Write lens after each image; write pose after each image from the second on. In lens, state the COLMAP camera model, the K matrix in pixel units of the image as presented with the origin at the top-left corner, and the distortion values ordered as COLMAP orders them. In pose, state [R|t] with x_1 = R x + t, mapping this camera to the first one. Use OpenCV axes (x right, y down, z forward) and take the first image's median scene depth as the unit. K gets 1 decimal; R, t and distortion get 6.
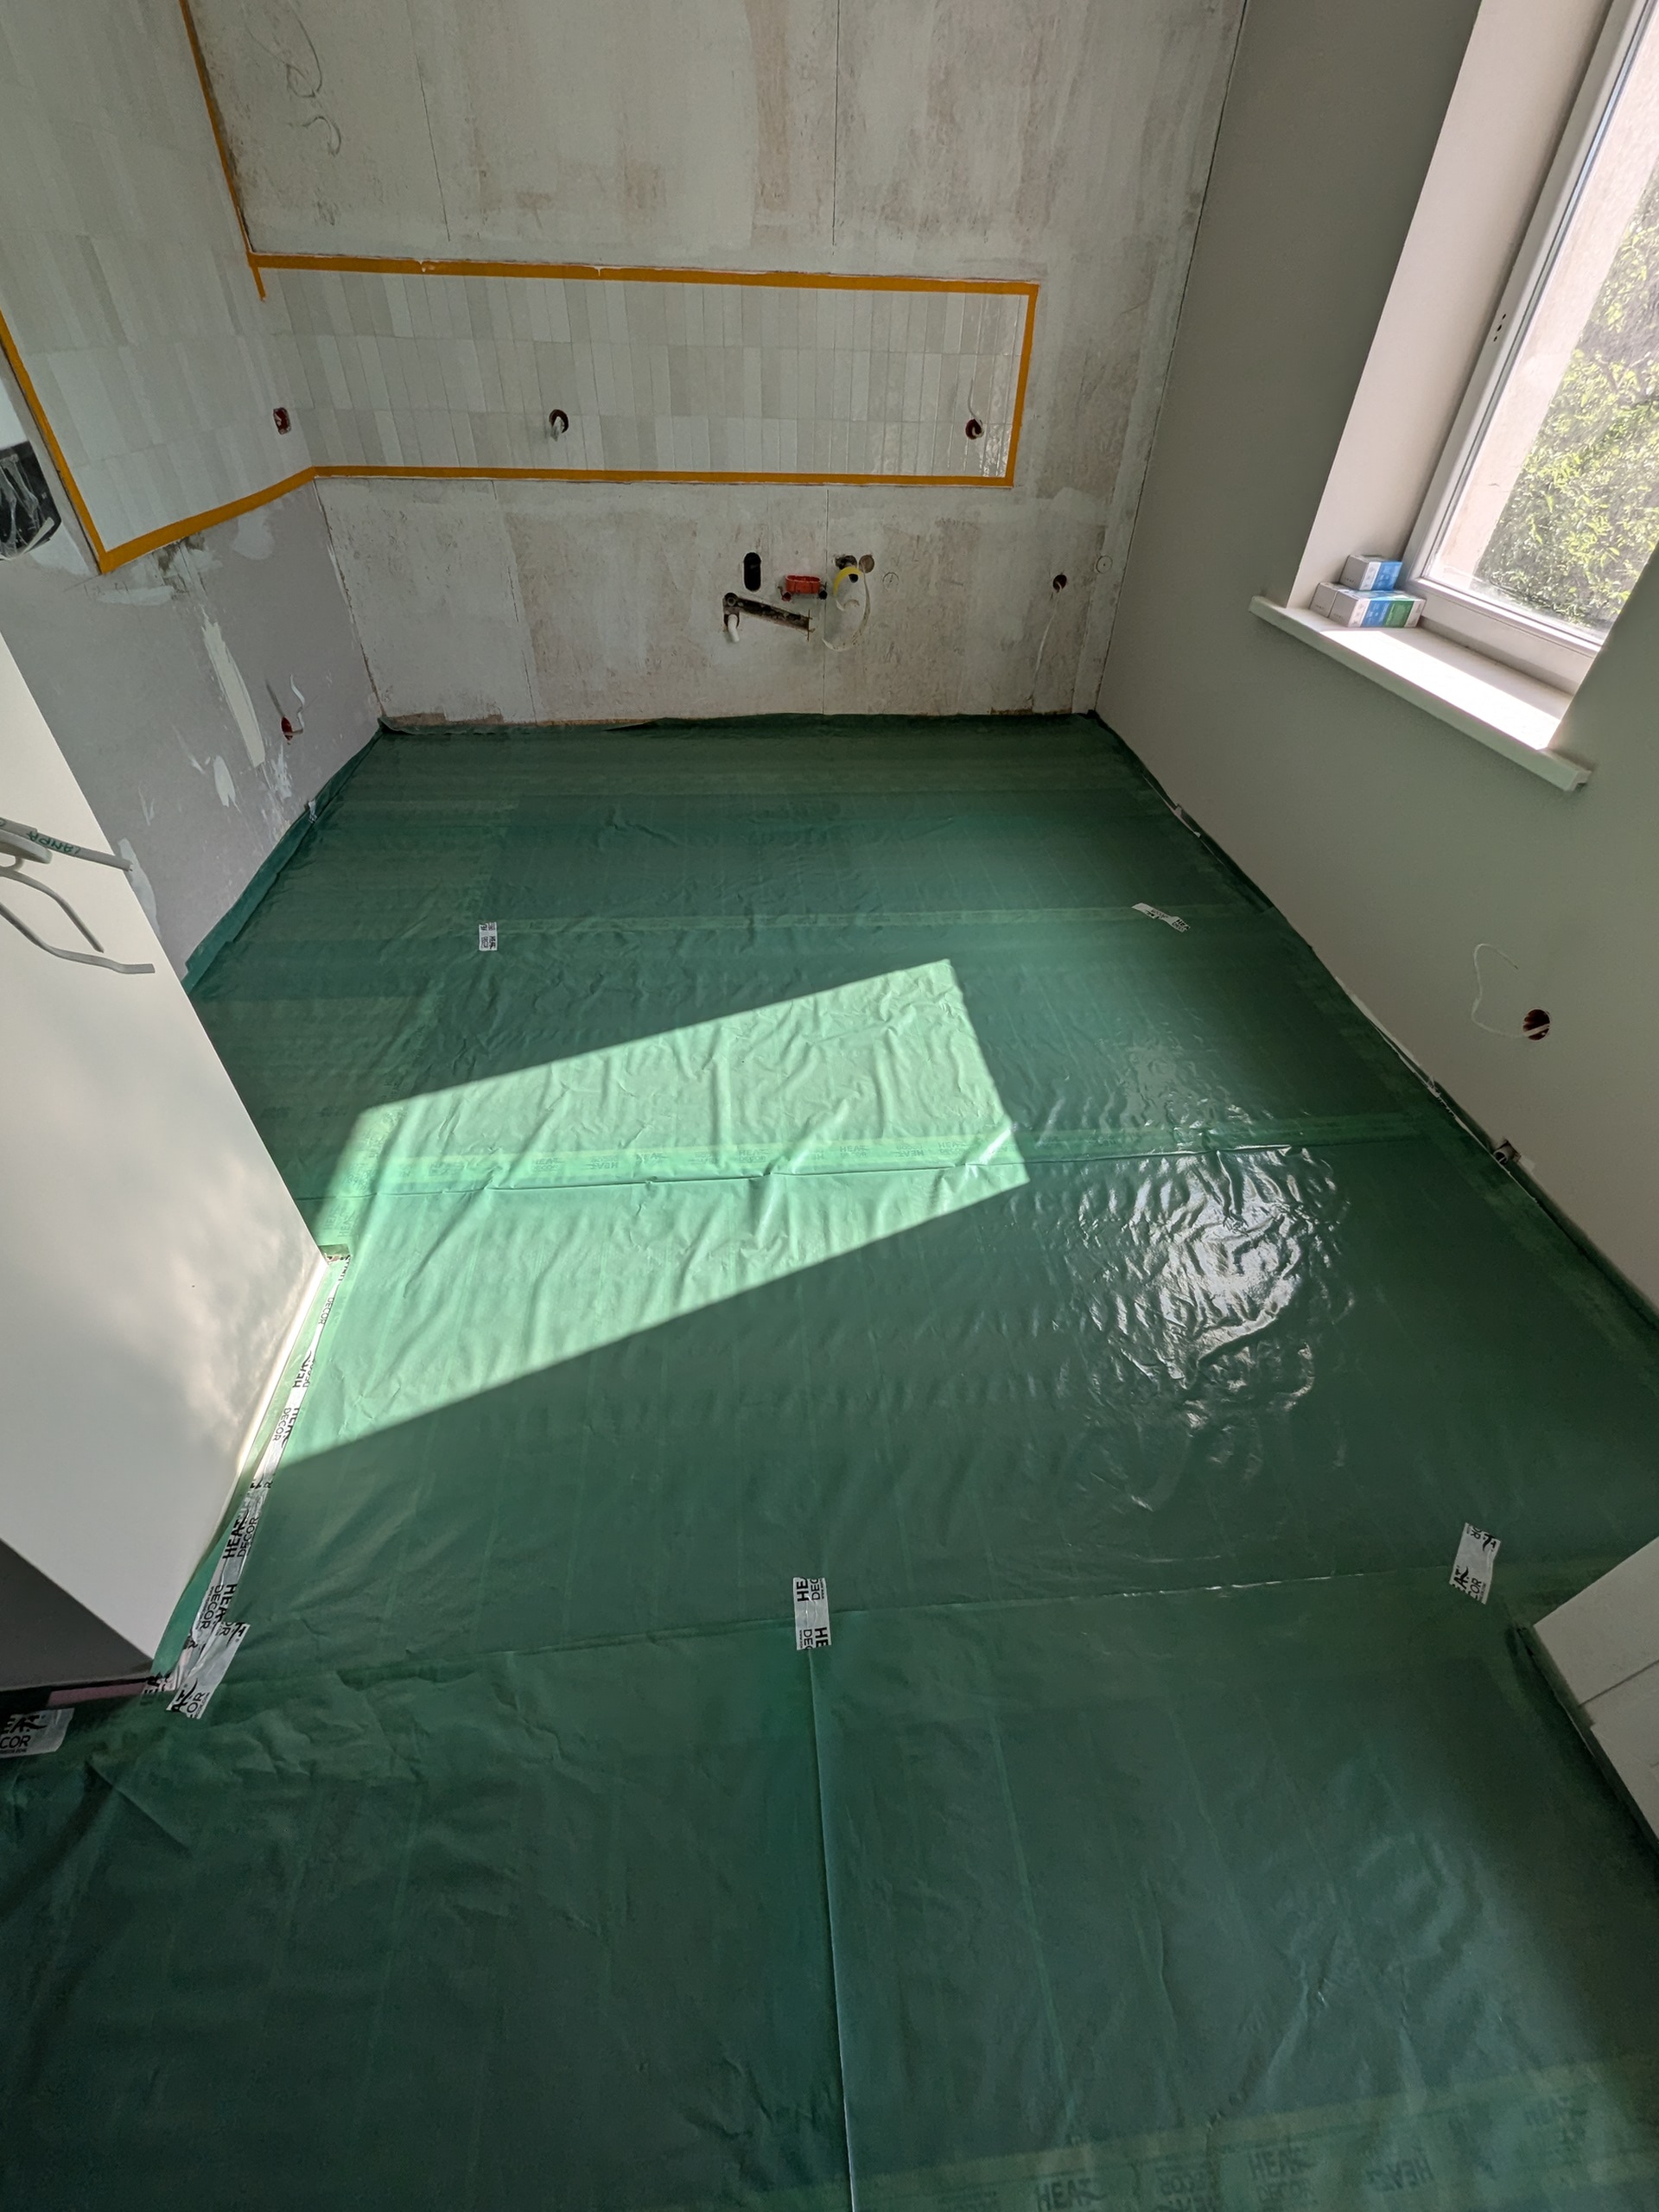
lens RADIAL K [[909.3, 0, 826.5], [0, 909.3, 1108.5], [0, 0, 1]] dist [0.000345, -0.002029]
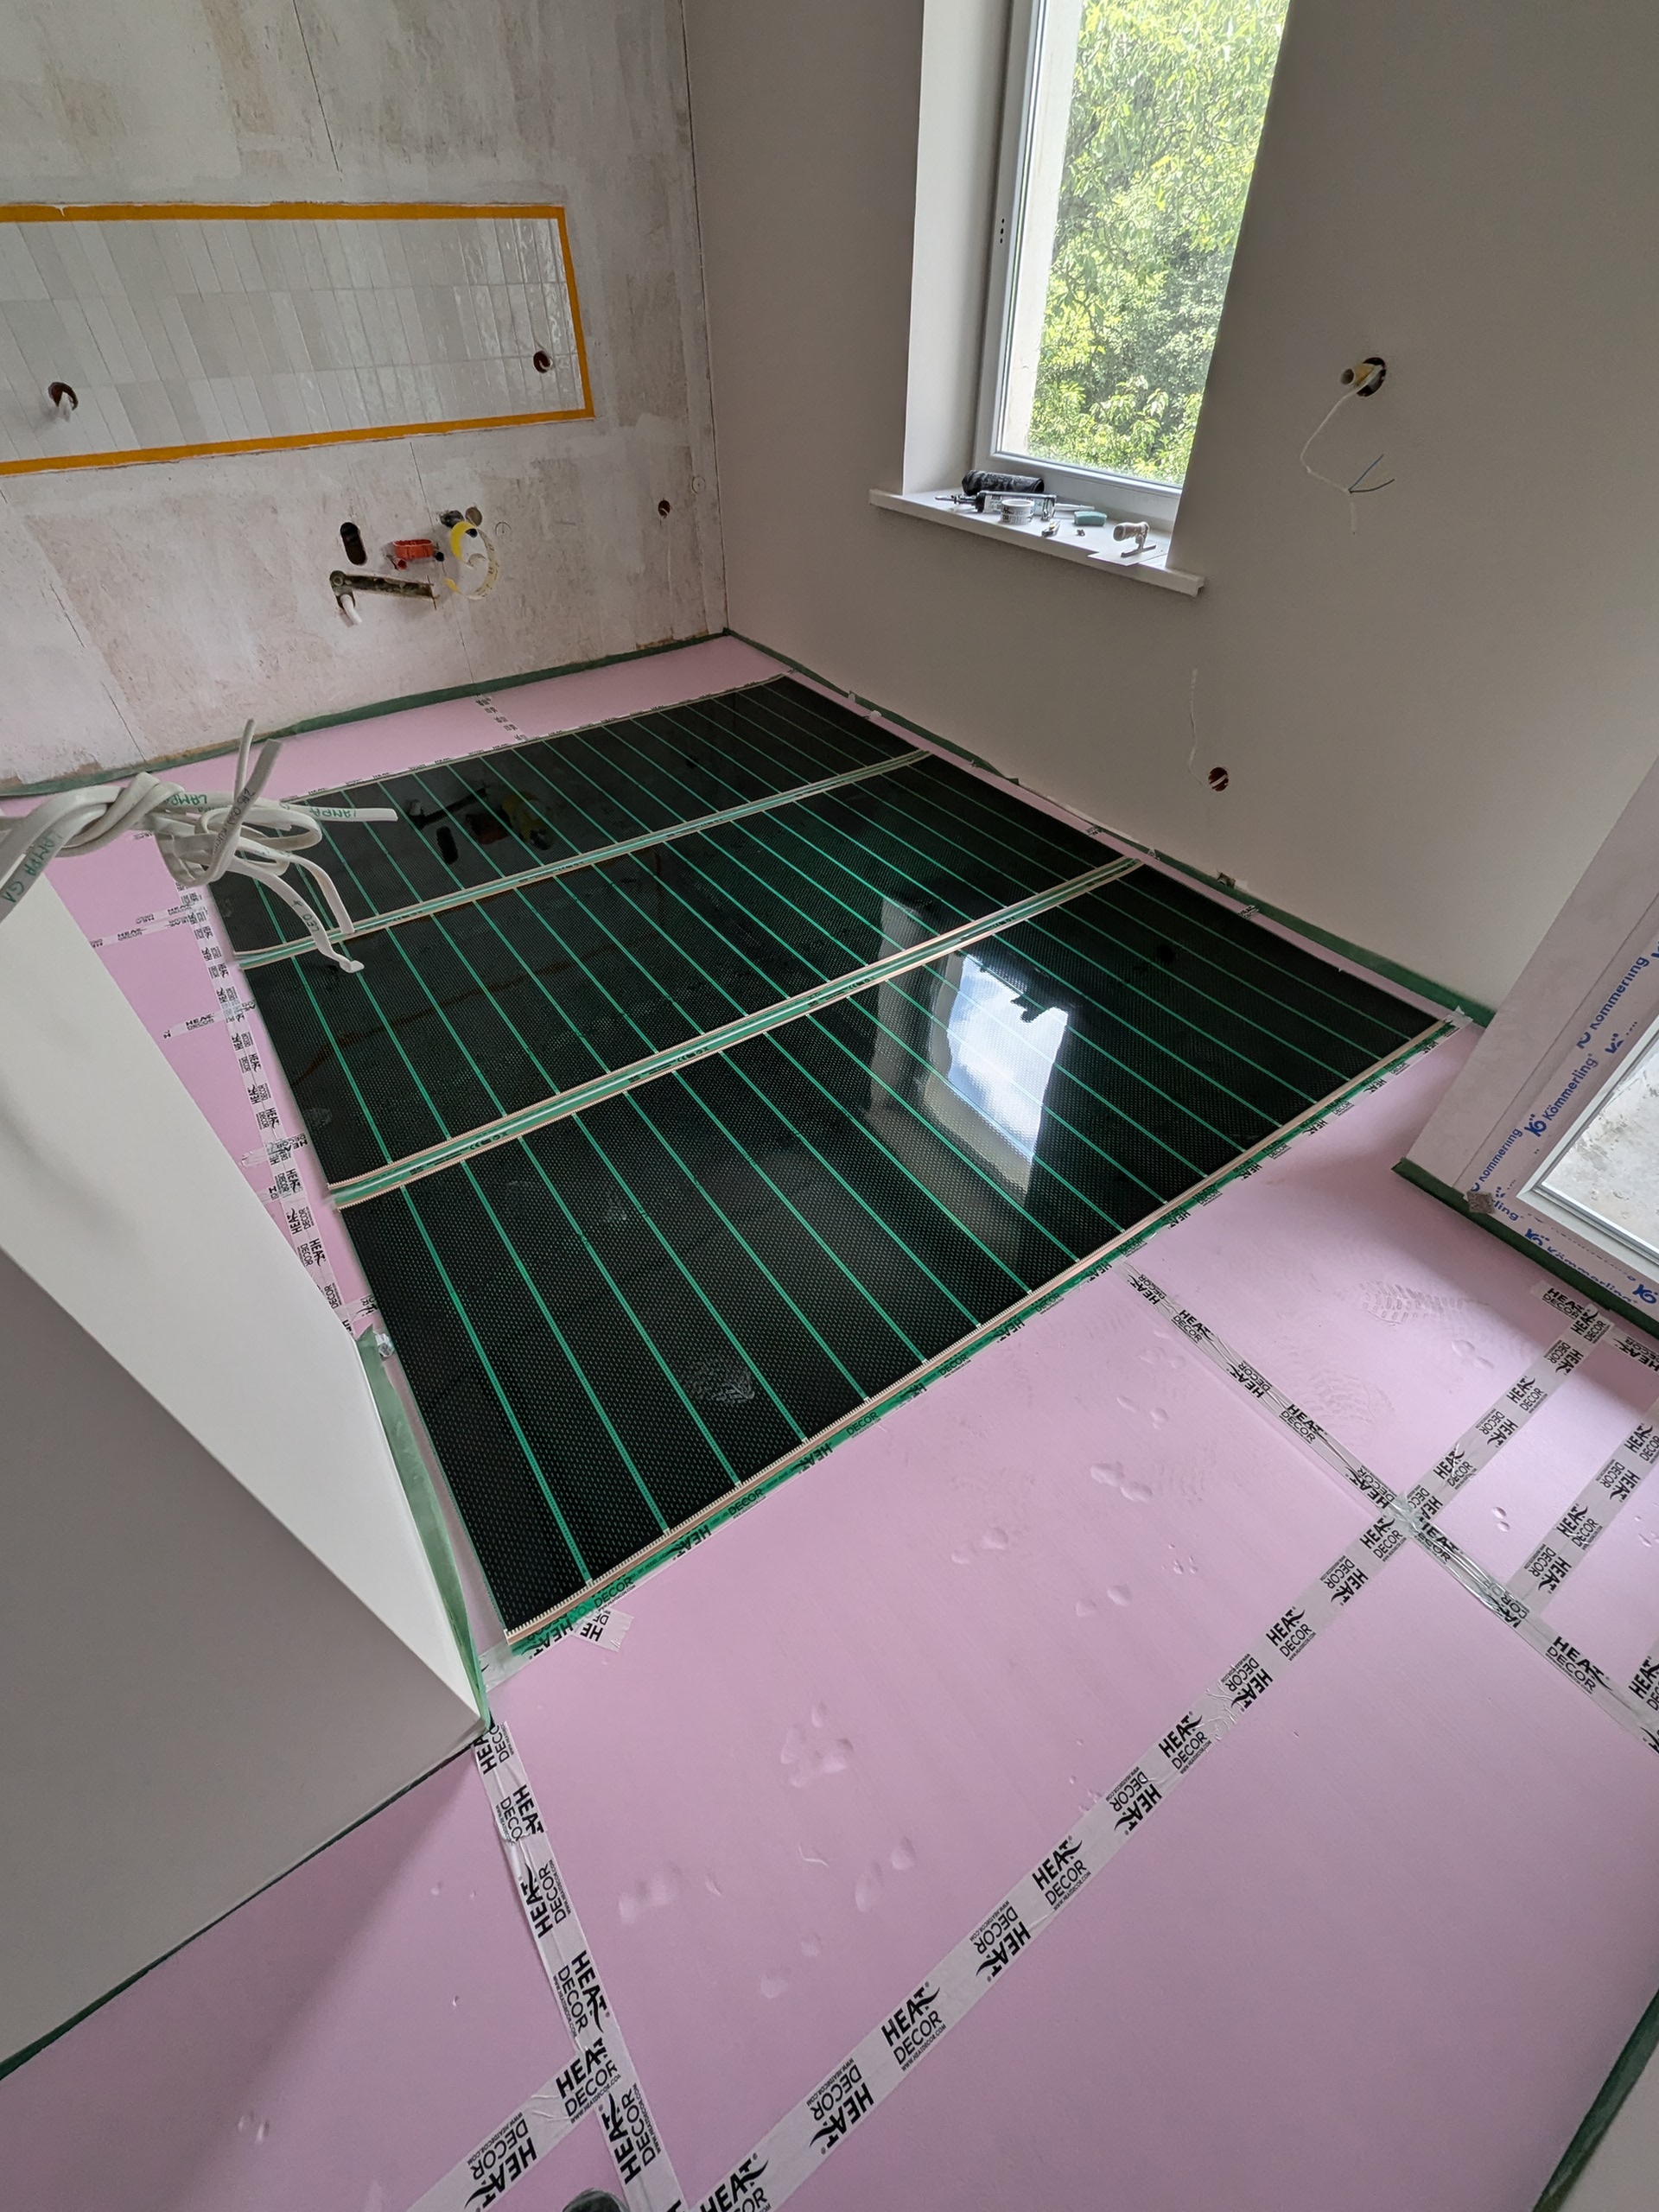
lens RADIAL K [[909.3, 0, 841.5], [0, 909.3, 1110.5], [0, 0, 1]] dist [0.000345, -0.002029]
pose [[0.871744, -0.361591, 0.330628, -0.171082], [0.345037, 0.932155, 0.109717, 0.013251], [-0.347869, 0.018434, 0.937362, -0.021715]]
